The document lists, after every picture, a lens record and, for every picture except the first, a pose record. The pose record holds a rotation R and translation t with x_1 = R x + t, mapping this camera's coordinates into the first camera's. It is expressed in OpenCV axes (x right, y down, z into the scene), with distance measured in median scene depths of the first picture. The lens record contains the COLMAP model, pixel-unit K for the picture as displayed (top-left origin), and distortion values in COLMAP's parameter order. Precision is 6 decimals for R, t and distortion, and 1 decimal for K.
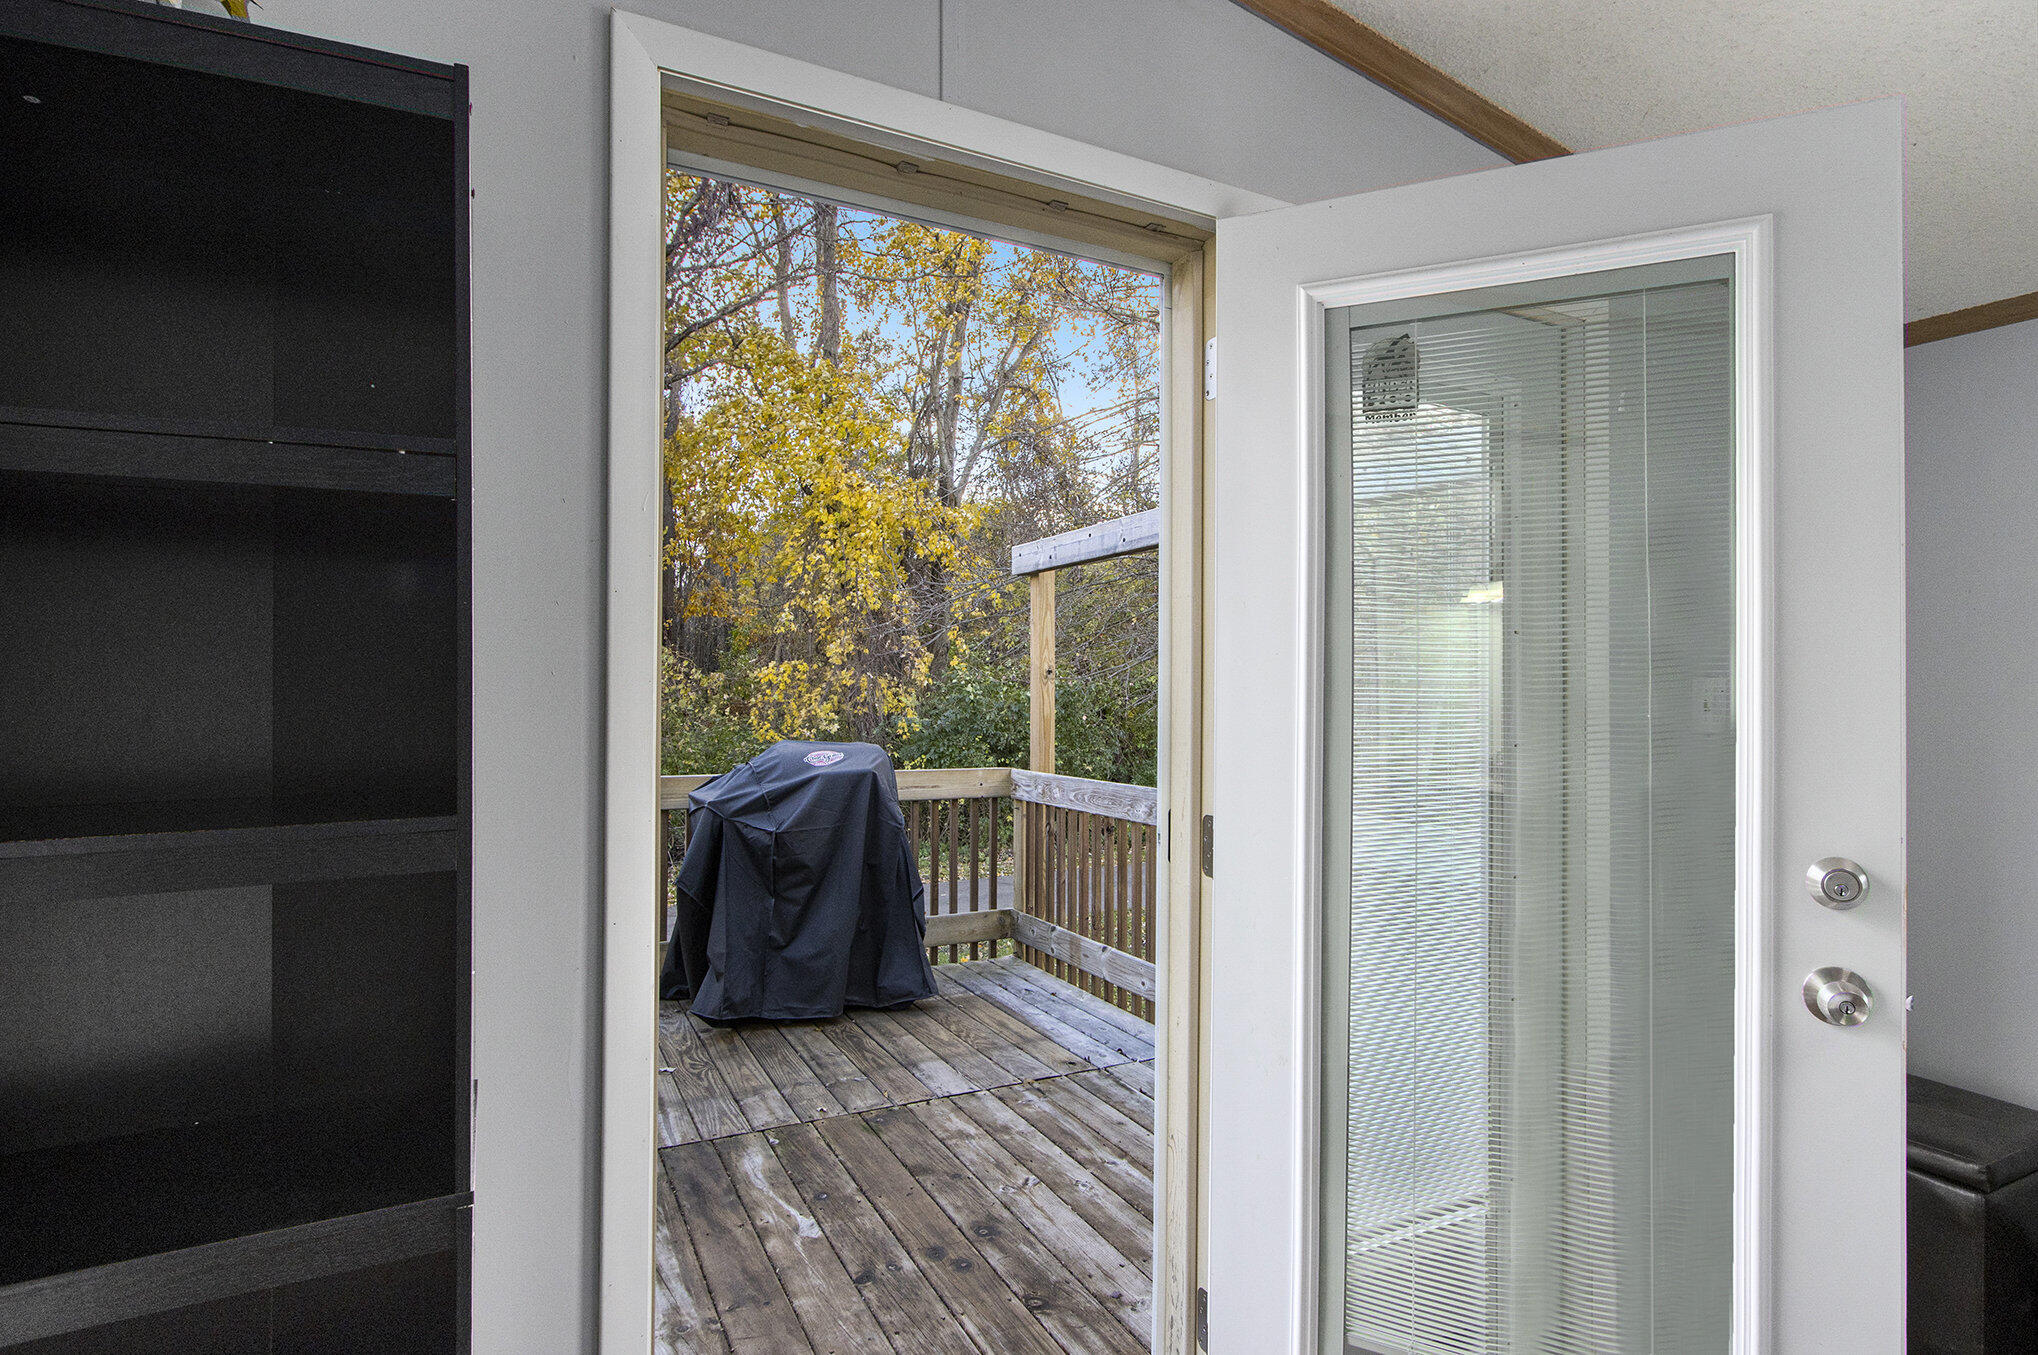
lens RADIAL K [[1032.3, 0, 1019.0], [0, 1032.3, 677.5], [0, 0, 1]] dist [0.000593, 0.000121]
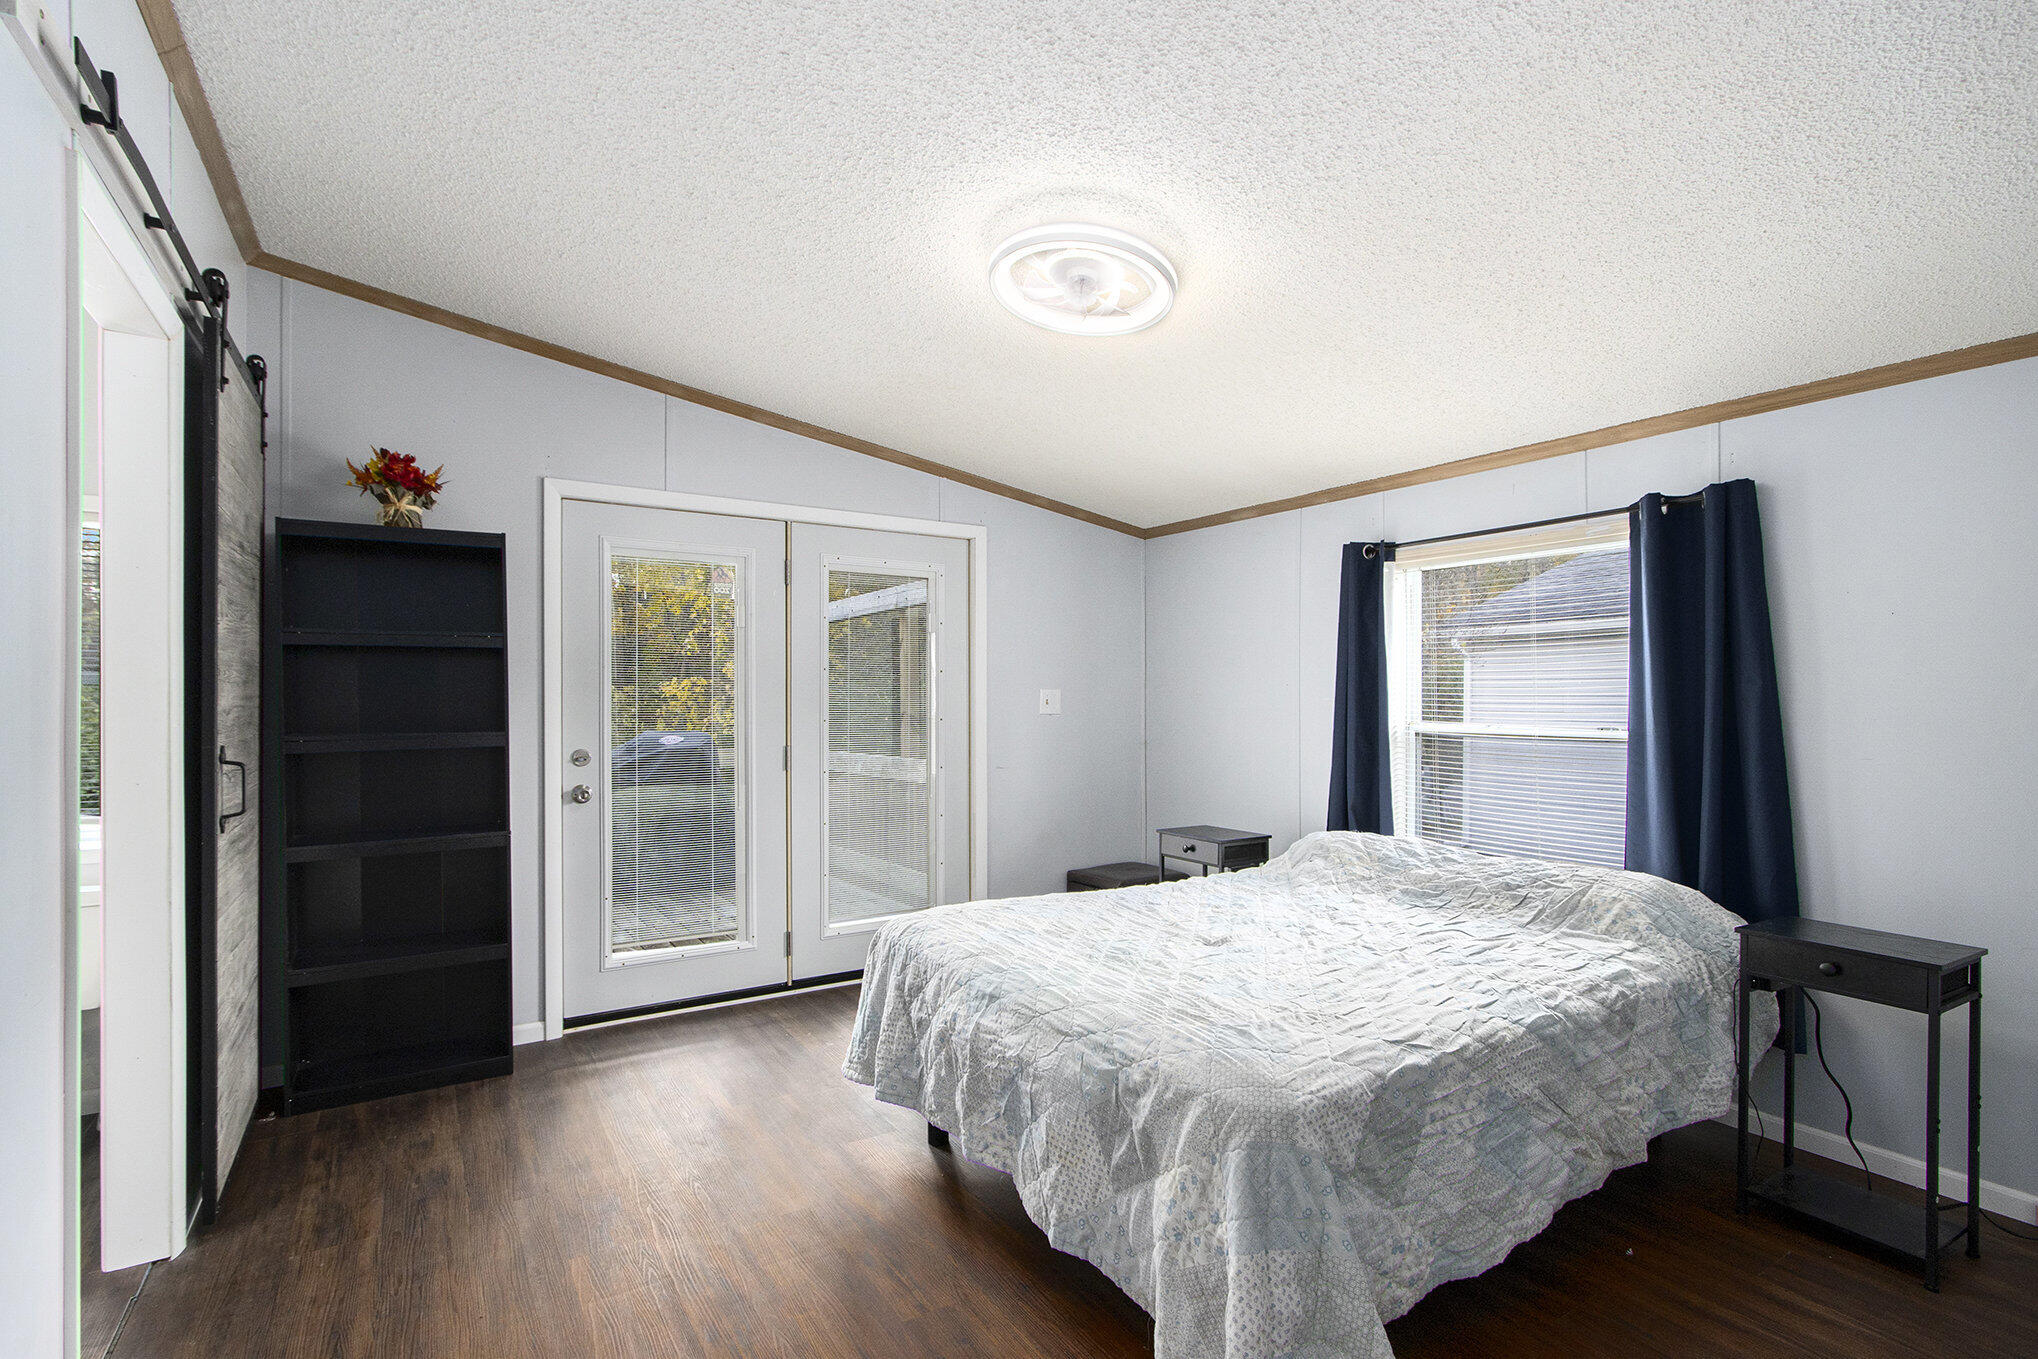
lens RADIAL K [[981.6, 0, 1018.6], [0, 981.6, 671.2], [0, 0, 1]] dist [-0.002941, -0.001855]
pose [[0.996981, -0.007540, 0.077274, 0.084864], [0.008841, 0.999825, -0.016513, -0.000677], [-0.077136, 0.017146, 0.996873, -0.217088]]
